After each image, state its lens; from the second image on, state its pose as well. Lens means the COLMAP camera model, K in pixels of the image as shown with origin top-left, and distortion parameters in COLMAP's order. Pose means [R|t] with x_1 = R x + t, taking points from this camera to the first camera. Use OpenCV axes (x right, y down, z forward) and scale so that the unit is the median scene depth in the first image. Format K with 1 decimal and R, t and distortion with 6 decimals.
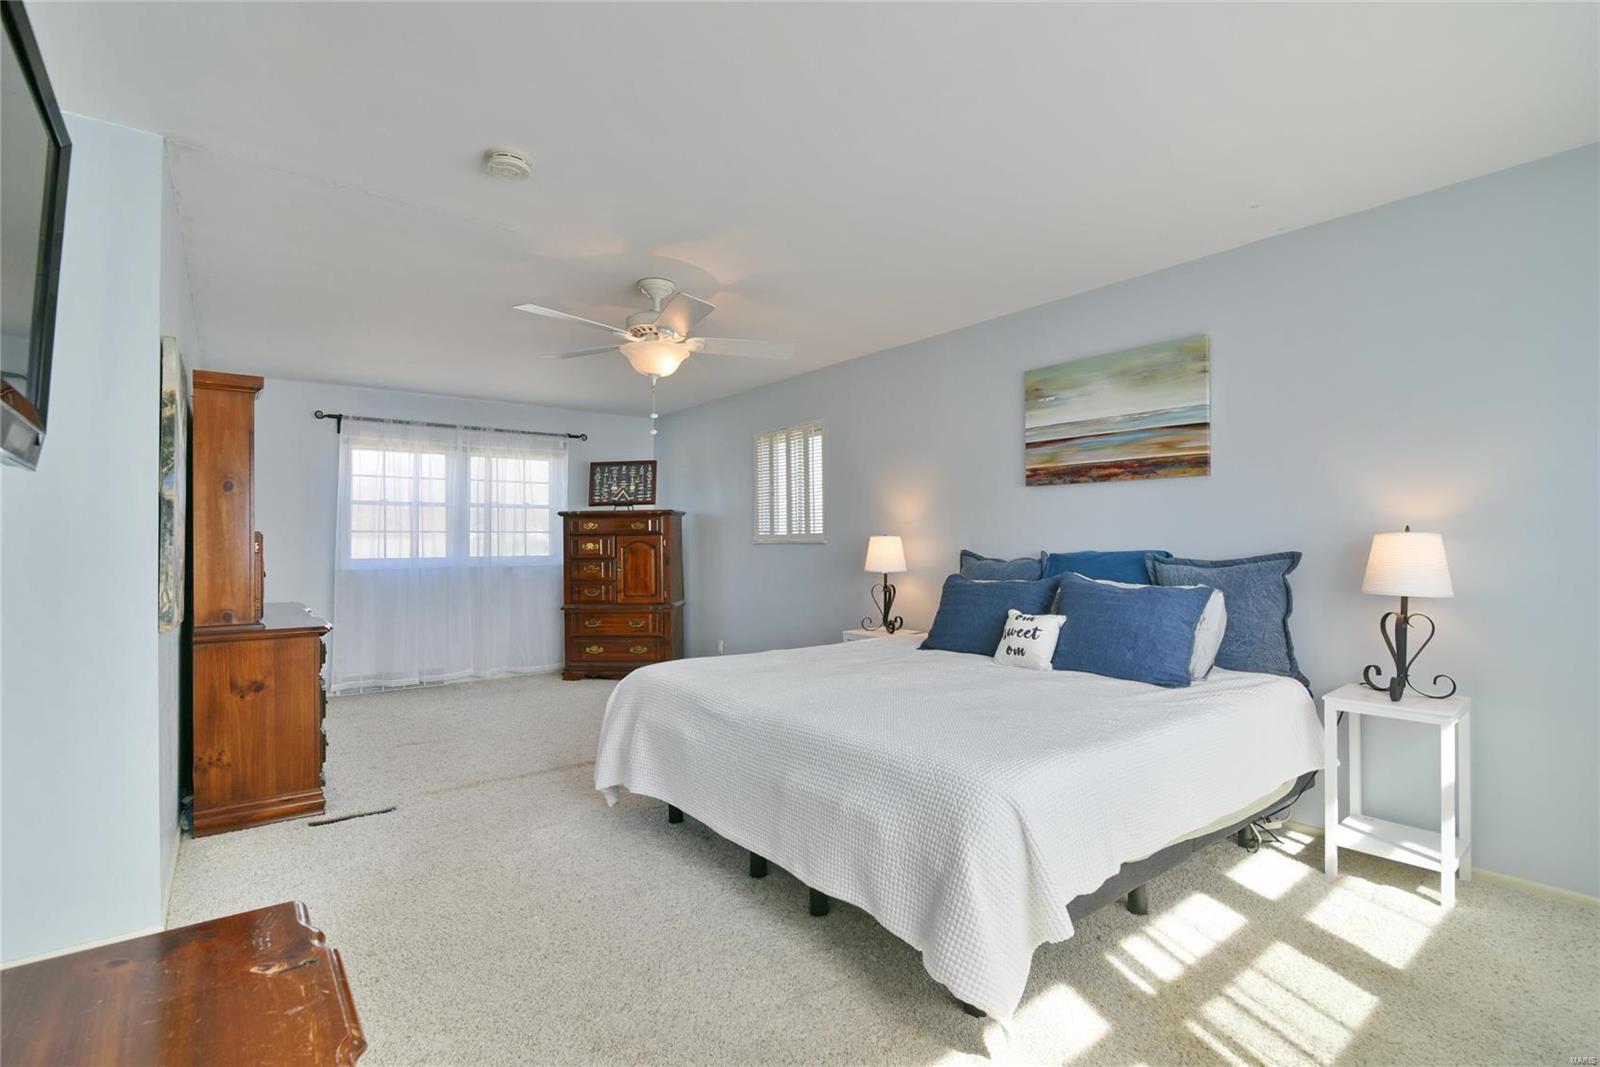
lens RADIAL K [[743.8, 0, 803.4], [0, 743.8, 537.9], [0, 0, 1]] dist [-0.016724, 0.000378]
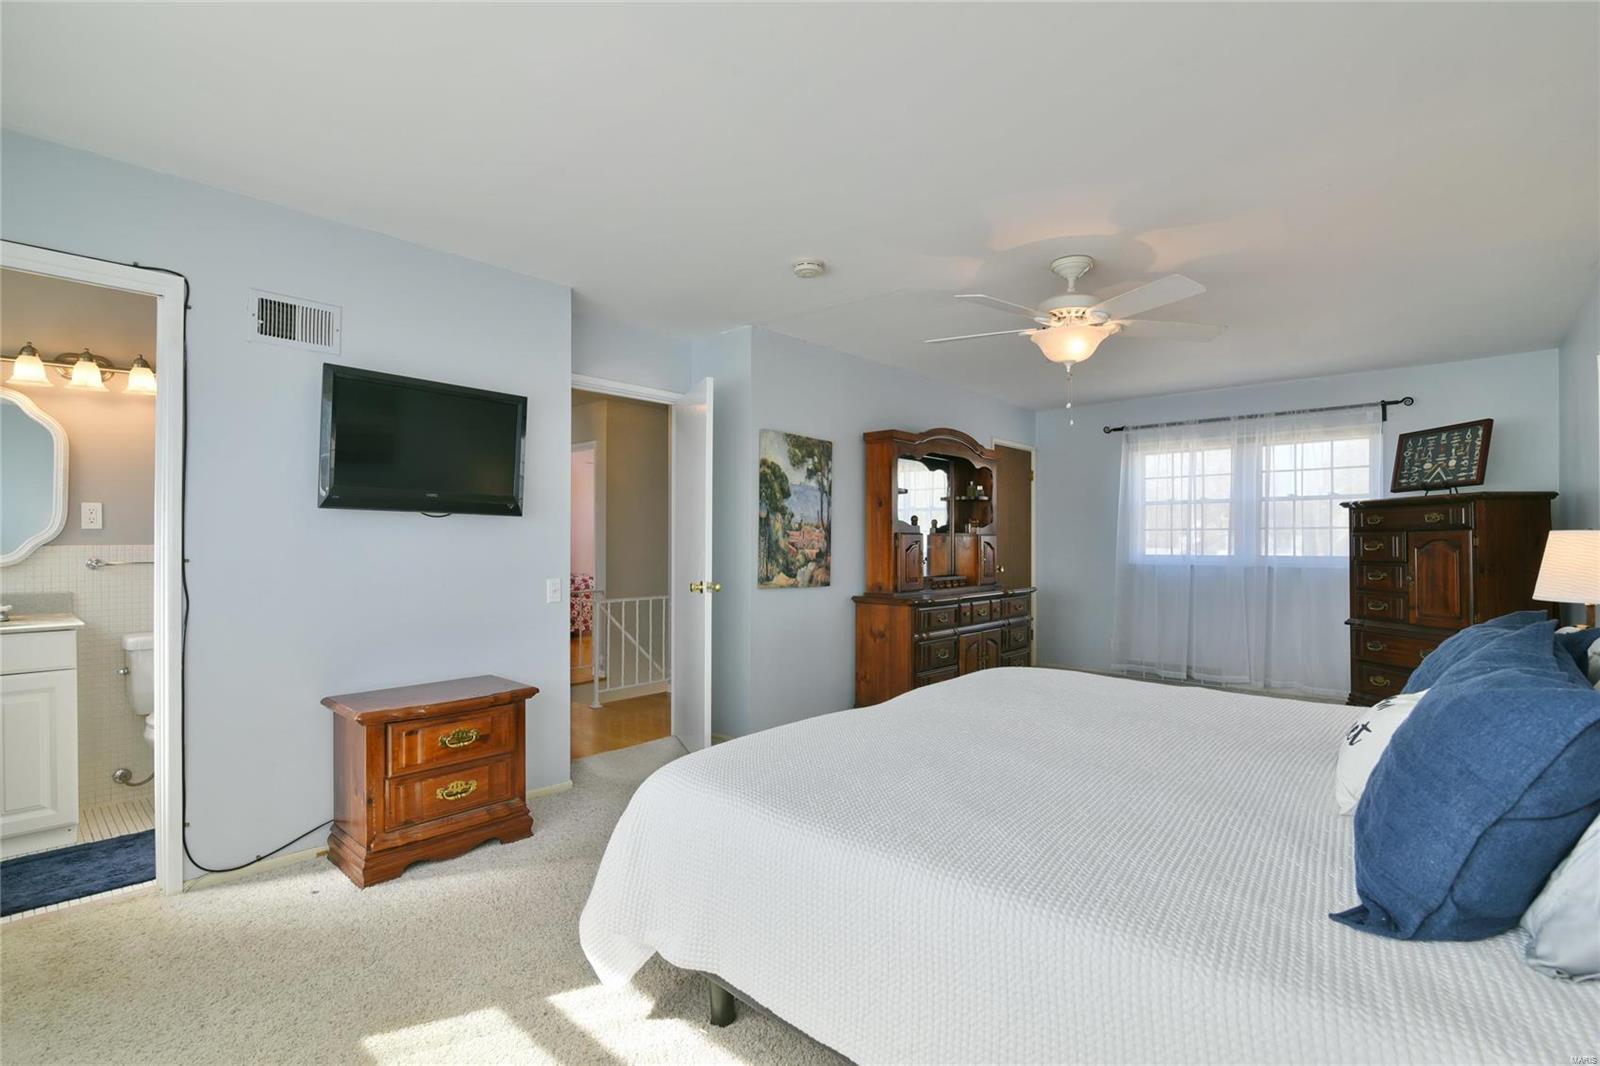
lens RADIAL K [[743.8, 0, 798.5], [0, 743.8, 537.7], [0, 0, 1]] dist [-0.016724, 0.000378]
pose [[0.163984, 0.000337, -0.986463, 0.364008], [0.005552, 0.999984, 0.001265, -0.001039], [0.986447, -0.005684, 0.163980, 0.282812]]
